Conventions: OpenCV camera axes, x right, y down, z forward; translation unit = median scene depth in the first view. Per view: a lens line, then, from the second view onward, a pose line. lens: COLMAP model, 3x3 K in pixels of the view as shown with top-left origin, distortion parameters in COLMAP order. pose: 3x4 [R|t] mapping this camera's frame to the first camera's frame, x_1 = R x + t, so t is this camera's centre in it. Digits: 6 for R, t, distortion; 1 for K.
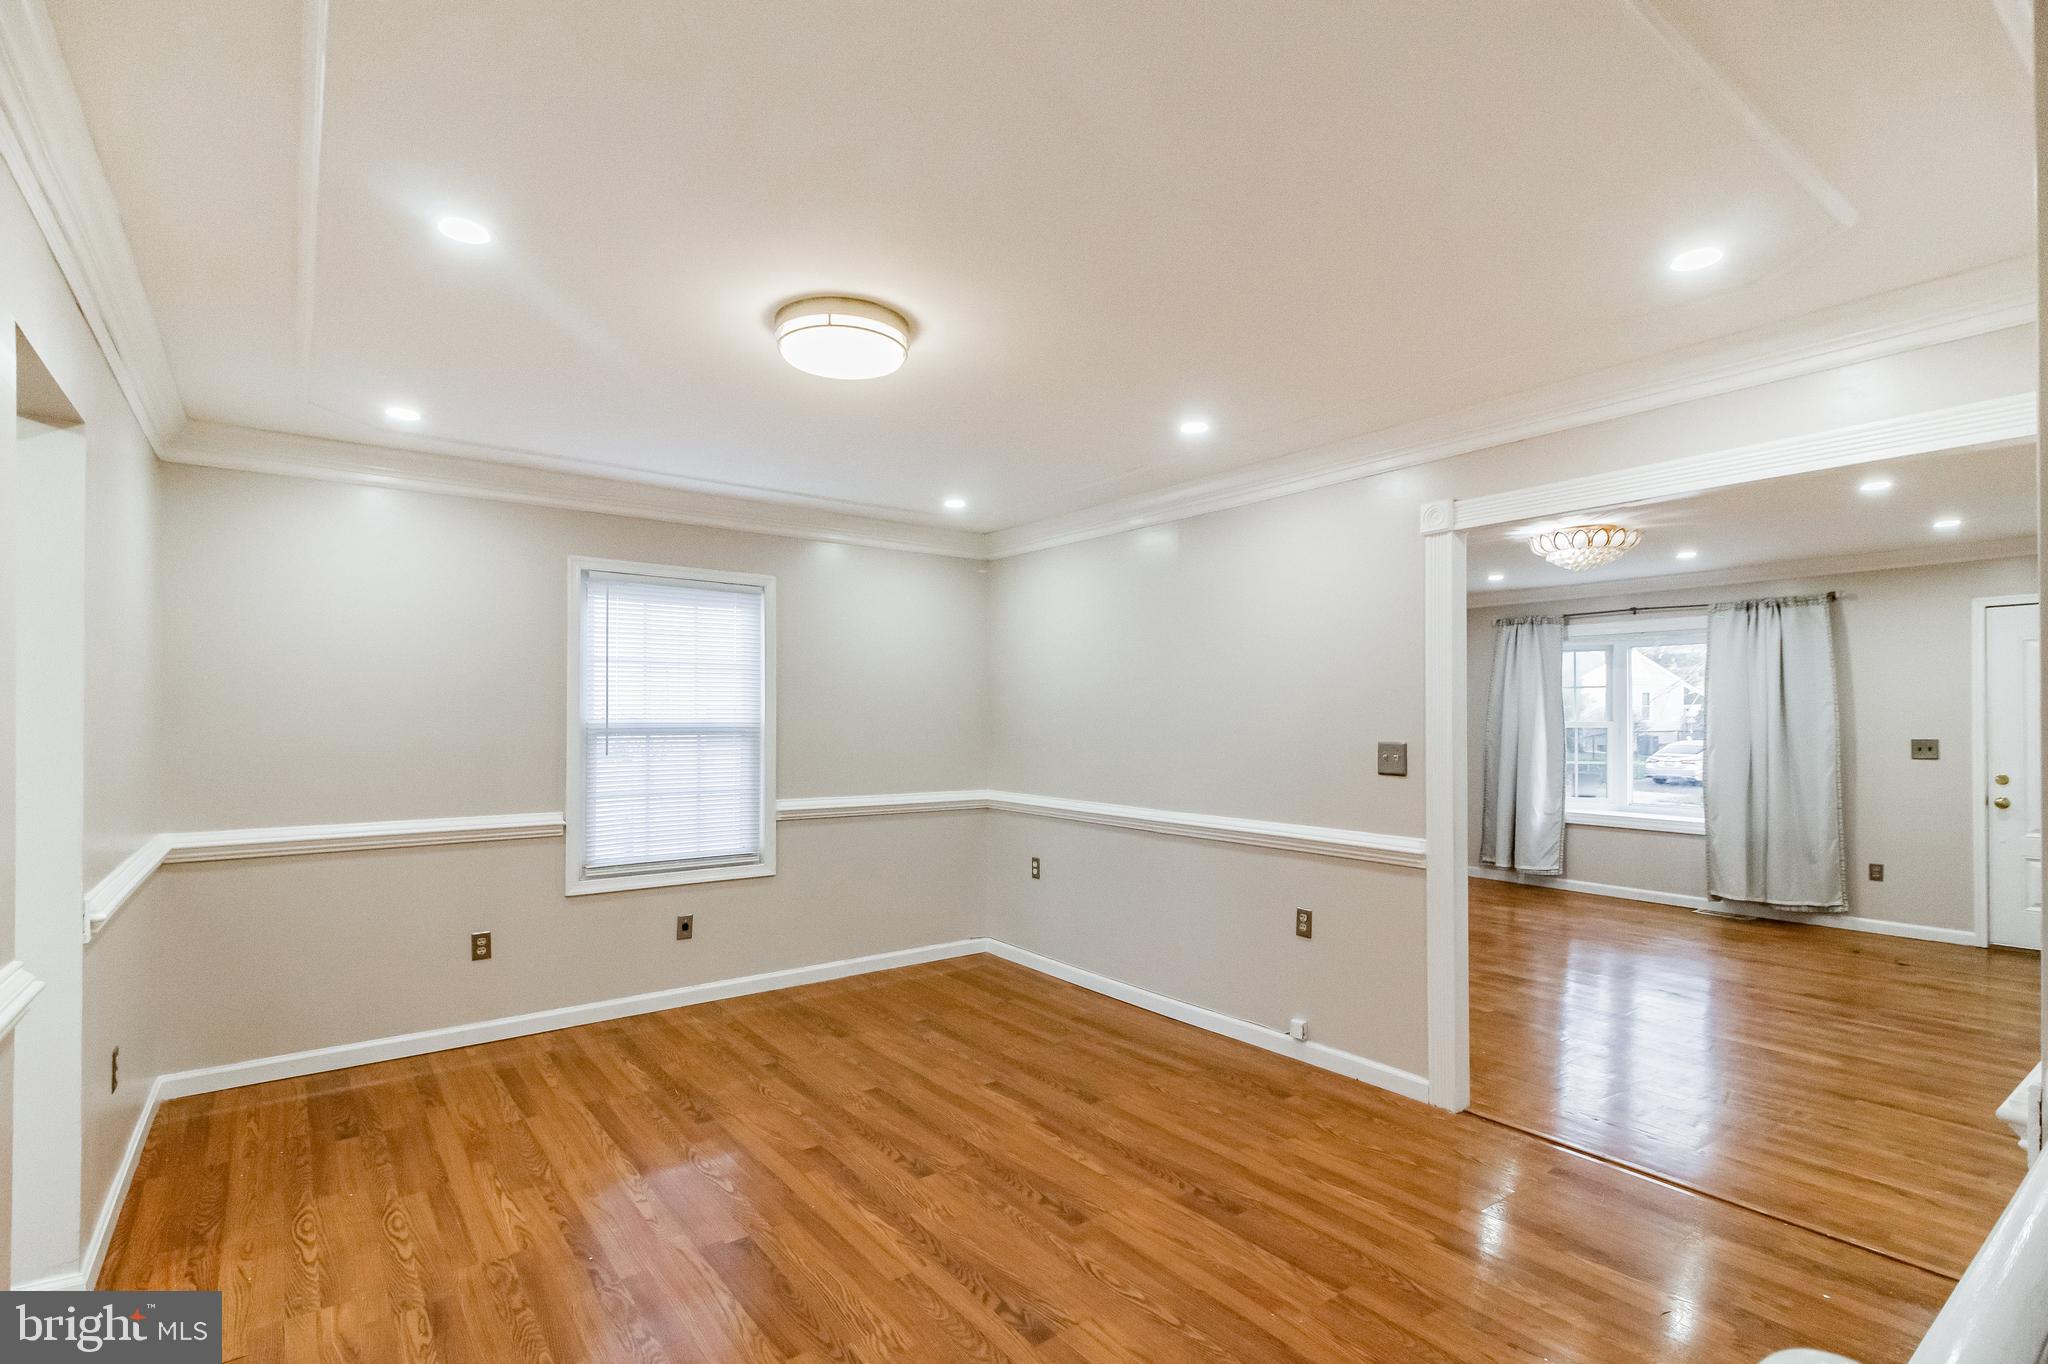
lens RADIAL K [[957.6, 0, 1029.6], [0, 957.6, 714.8], [0, 0, 1]] dist [0.032845, -0.016424]
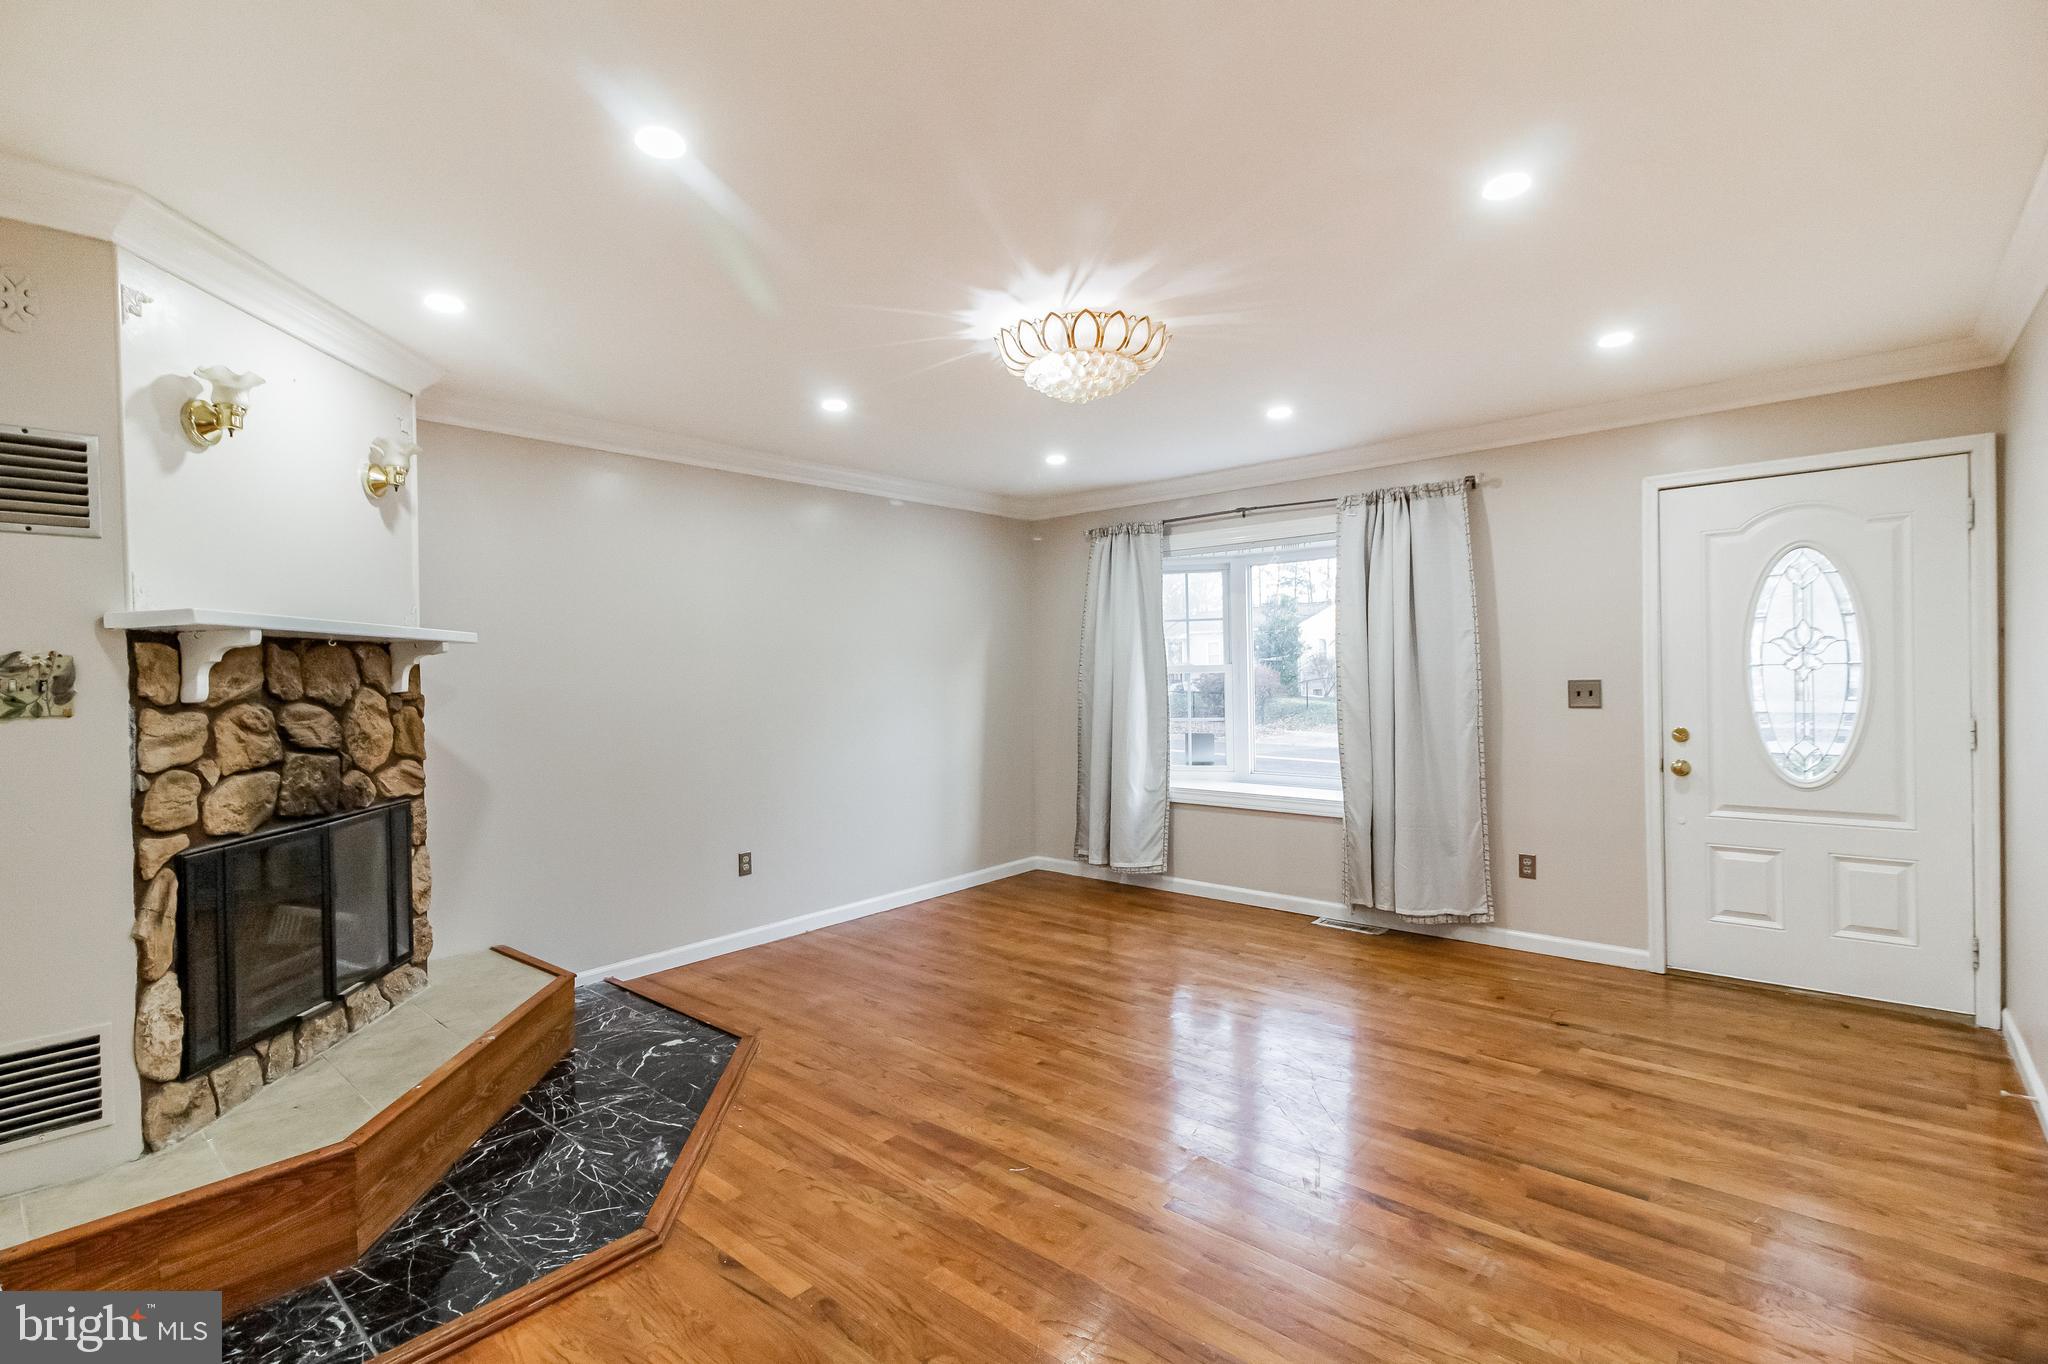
lens RADIAL K [[934.4, 0, 1008.4], [0, 934.4, 687.2], [0, 0, 1]] dist [0.035733, -0.018659]
pose [[0.979290, -0.023557, 0.201085, 0.484941], [0.019816, 0.999591, 0.020597, 0.010615], [-0.201488, -0.016186, 0.979357, 0.537258]]
